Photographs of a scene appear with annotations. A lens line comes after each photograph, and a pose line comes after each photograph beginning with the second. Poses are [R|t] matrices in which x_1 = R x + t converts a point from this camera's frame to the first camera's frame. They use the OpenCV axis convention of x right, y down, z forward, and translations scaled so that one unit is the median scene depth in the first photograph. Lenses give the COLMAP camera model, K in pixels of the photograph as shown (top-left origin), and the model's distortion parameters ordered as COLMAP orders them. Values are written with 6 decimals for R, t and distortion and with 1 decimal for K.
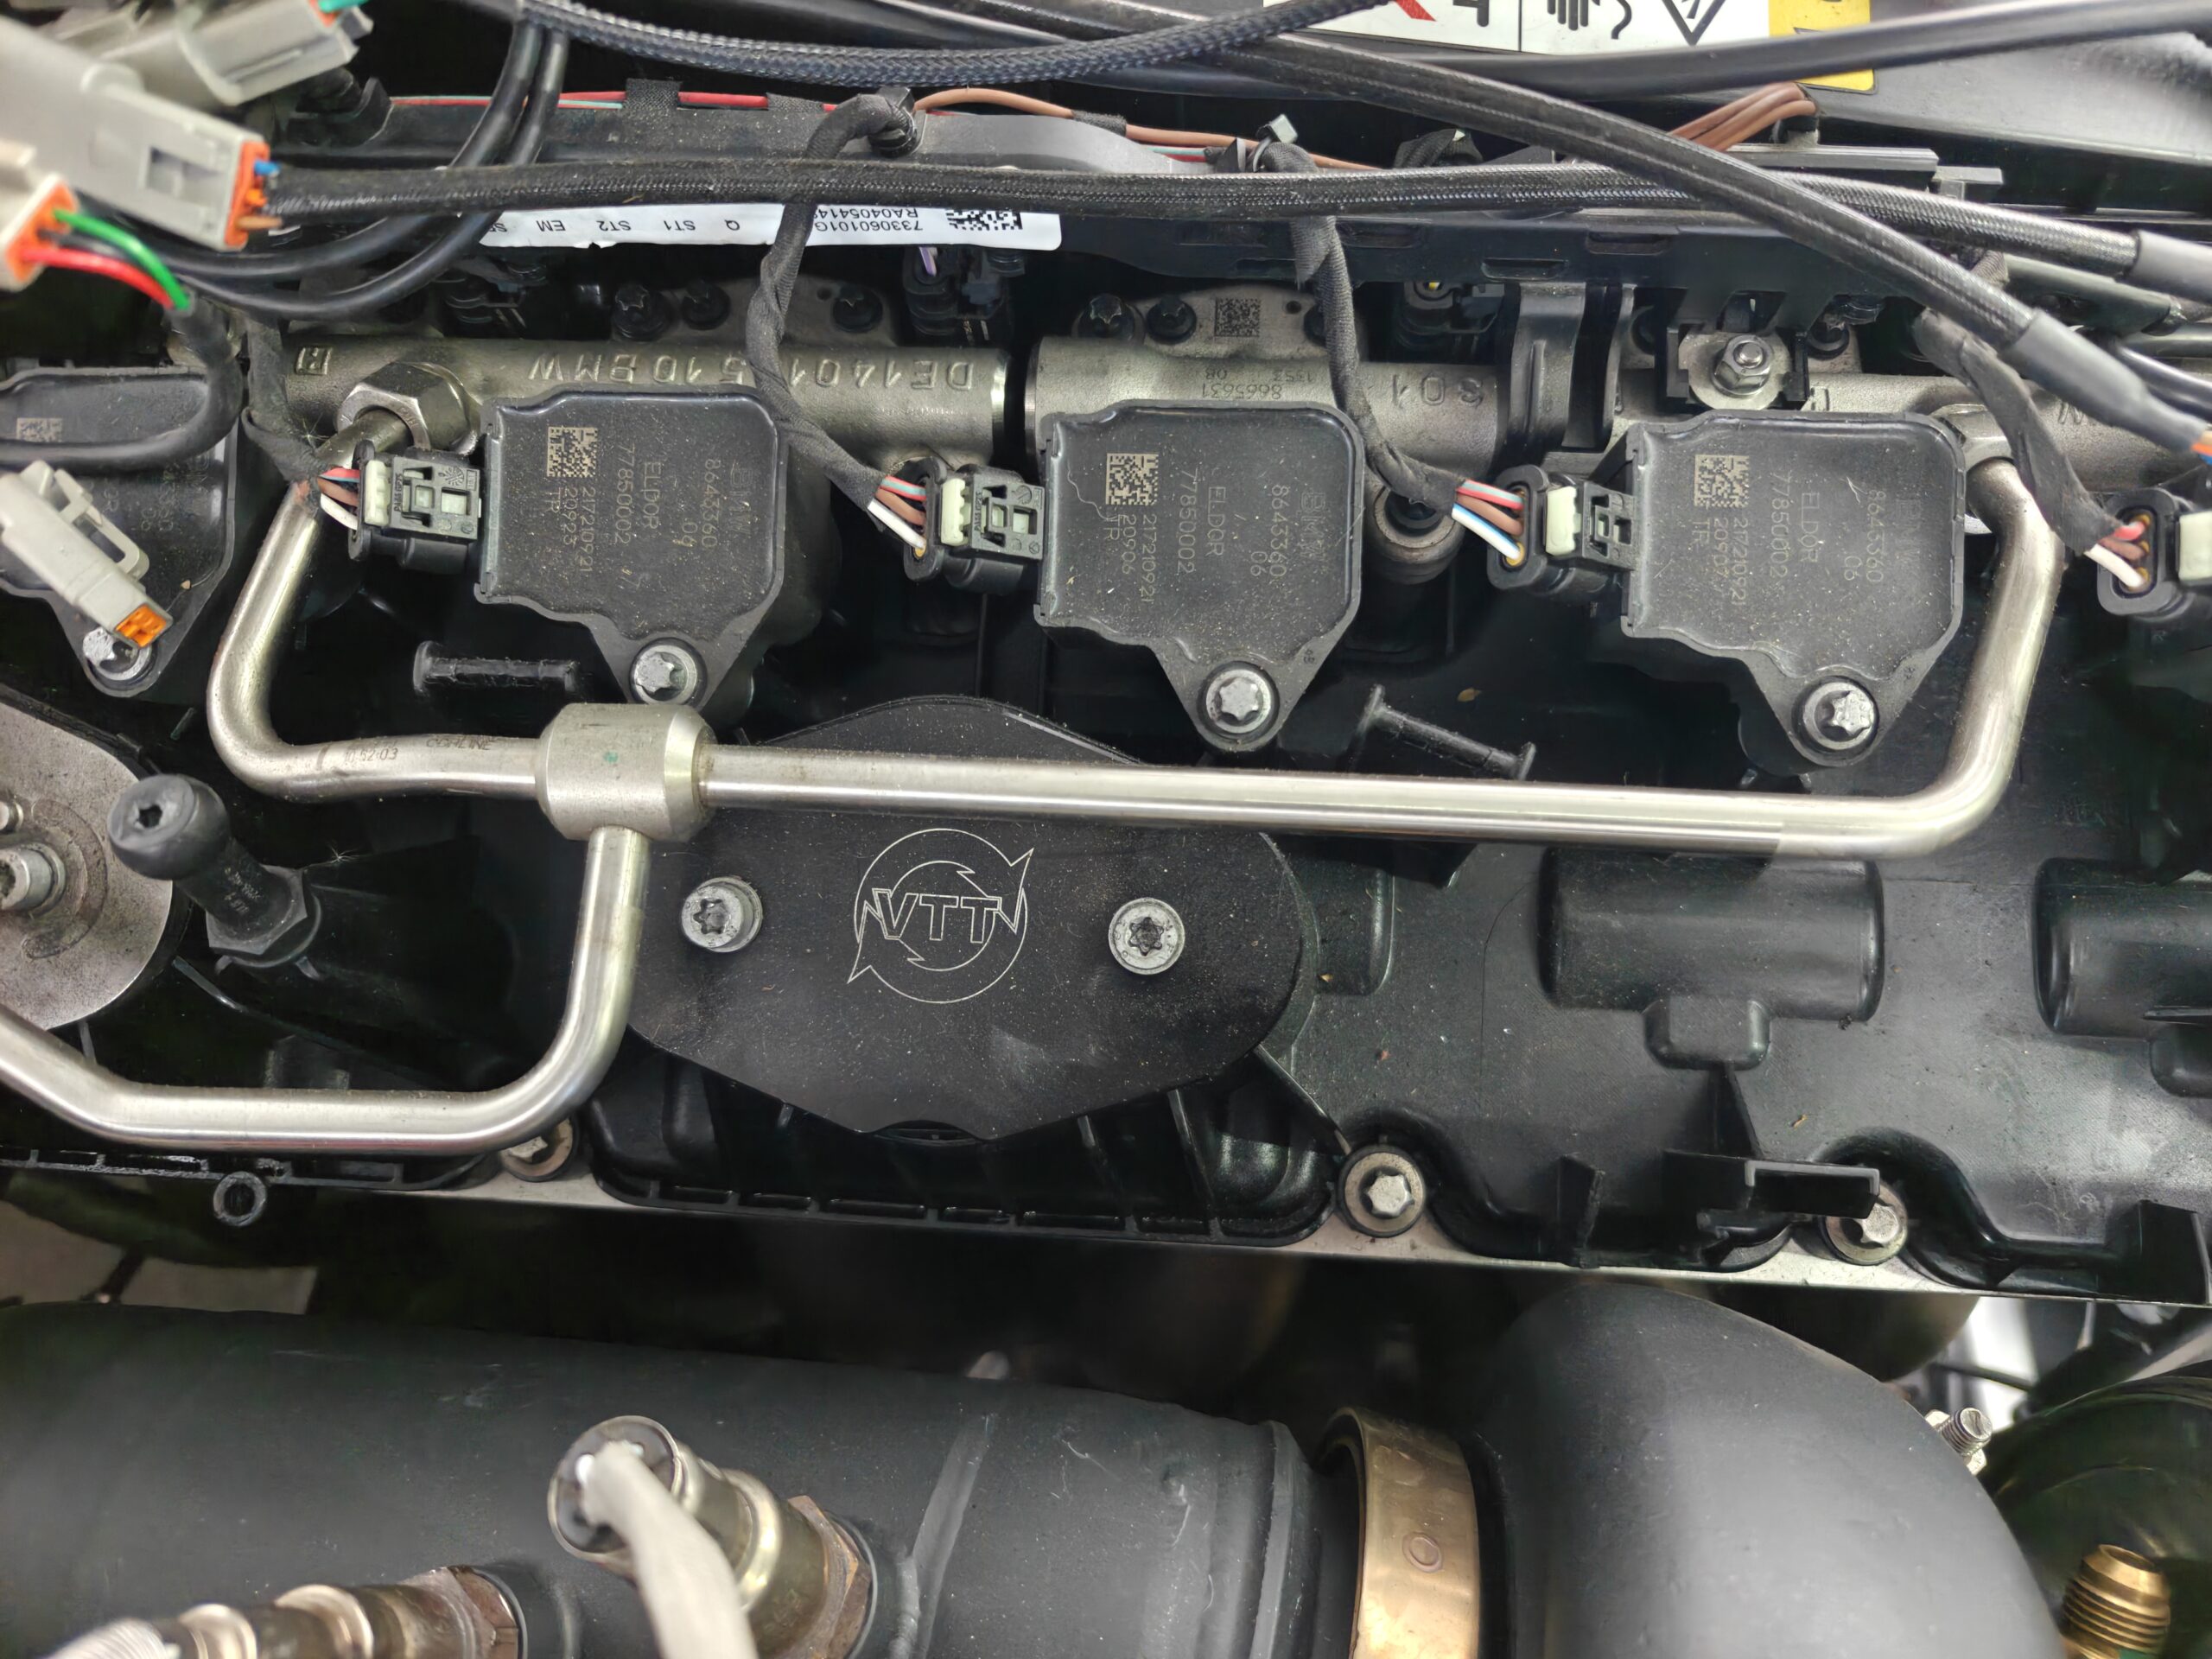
lens RADIAL K [[1619.6, 0, 1106.0], [0, 1619.6, 829.5], [0, 0, 1]] dist [-0.005473, -0.009835]
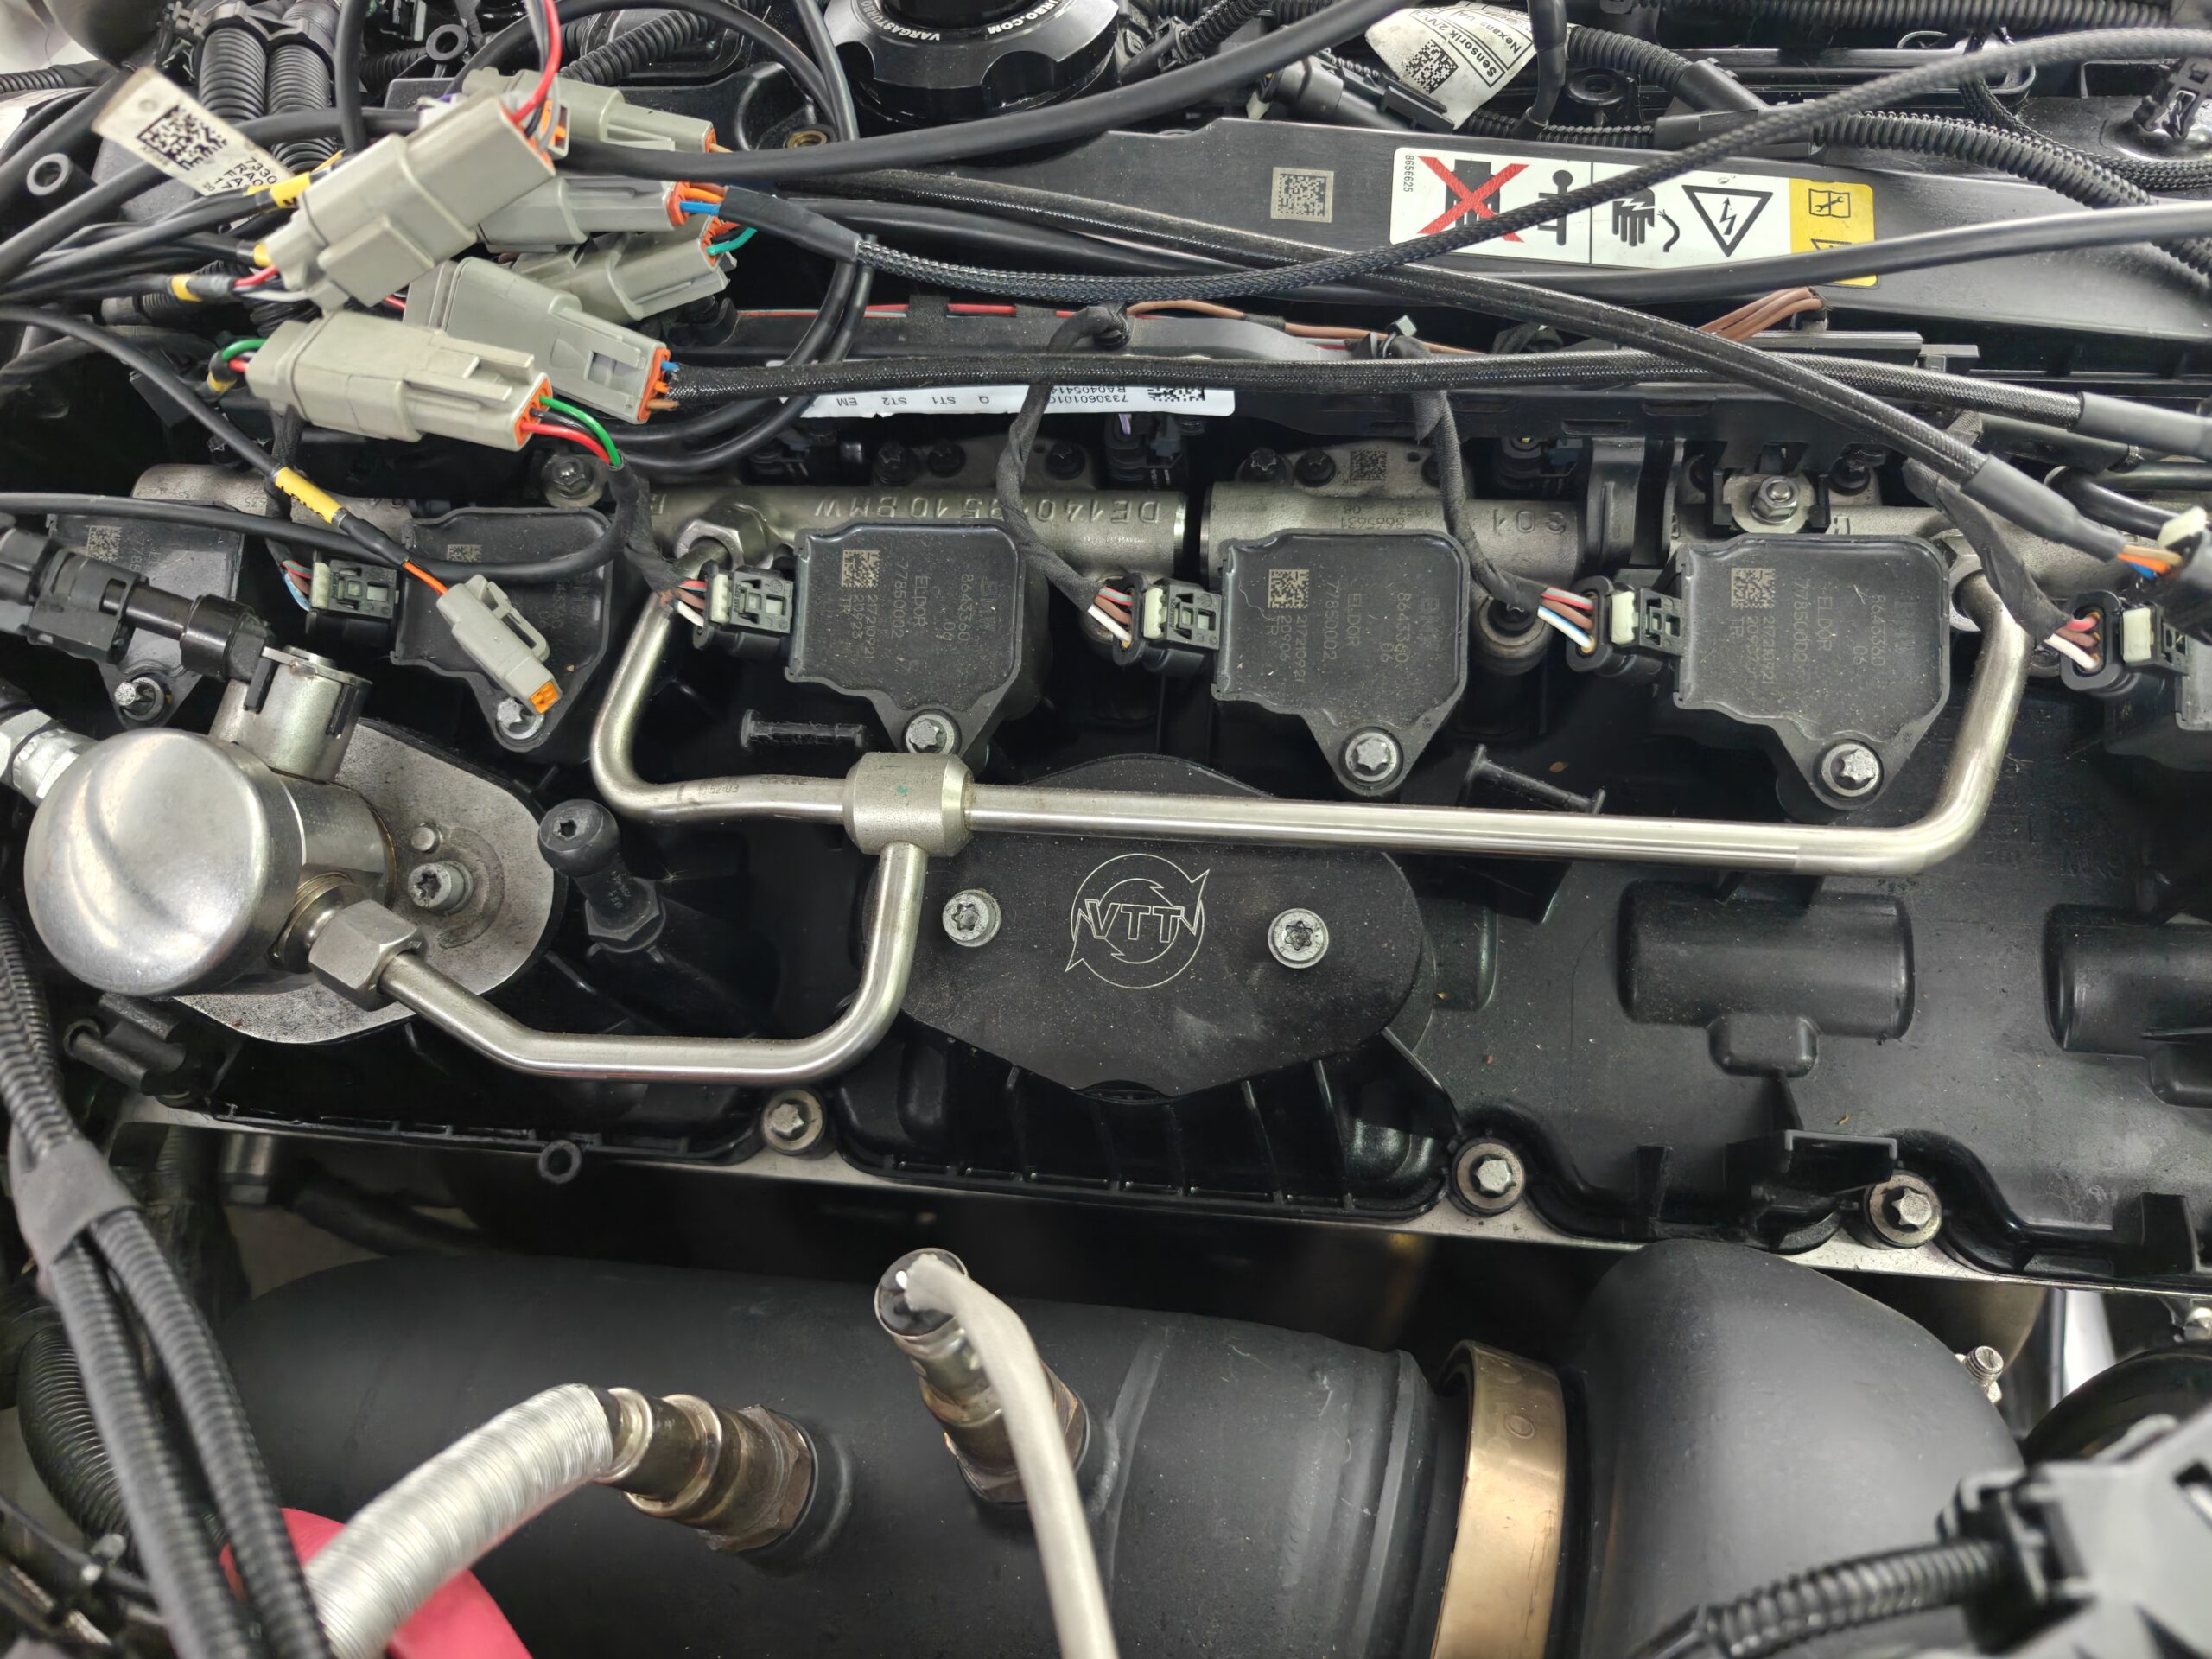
lens RADIAL K [[1601.6, 0, 1106.0], [0, 1601.6, 829.5], [0, 0, 1]] dist [-0.003134, 0.005095]
pose [[0.997293, 0.009148, -0.072958, -0.034763], [-0.015215, 0.996430, -0.083046, 0.086244], [0.071937, 0.083931, 0.993871, -0.274382]]
